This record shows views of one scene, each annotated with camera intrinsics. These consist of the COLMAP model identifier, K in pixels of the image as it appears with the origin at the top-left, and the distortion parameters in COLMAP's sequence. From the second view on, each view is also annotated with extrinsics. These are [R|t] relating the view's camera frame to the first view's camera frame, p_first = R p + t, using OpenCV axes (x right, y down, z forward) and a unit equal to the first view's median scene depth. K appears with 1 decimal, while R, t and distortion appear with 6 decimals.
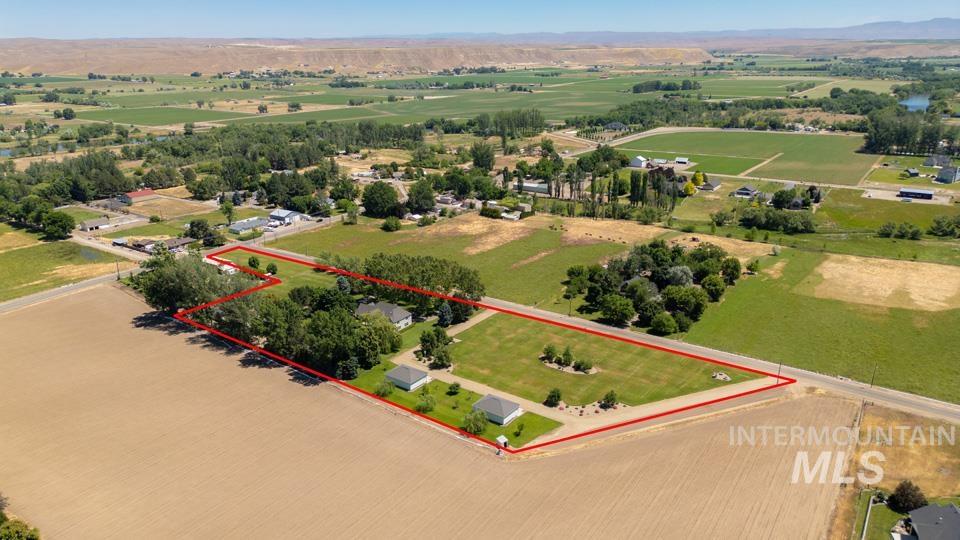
lens RADIAL K [[674.5, 0, 480.0], [0, 674.5, 270.0], [0, 0, 1]] dist [0.073795, -0.079646]
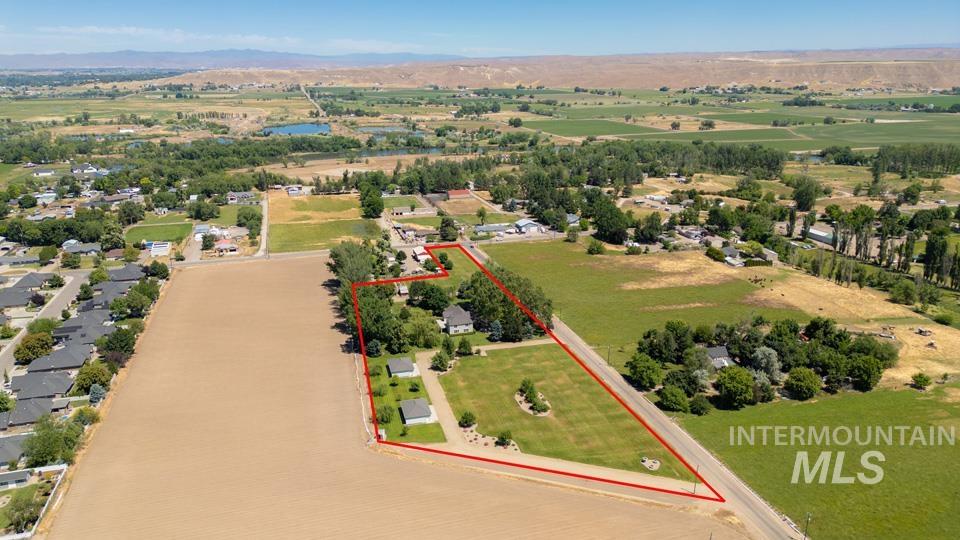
lens RADIAL K [[674.5, 0, 480.0], [0, 674.5, 270.0], [0, 0, 1]] dist [0.073795, -0.079646]
pose [[0.771811, 0.187184, -0.607675, 0.304035], [-0.197463, 0.978995, 0.050765, -0.042577], [0.604414, 0.080812, 0.792561, 0.058836]]
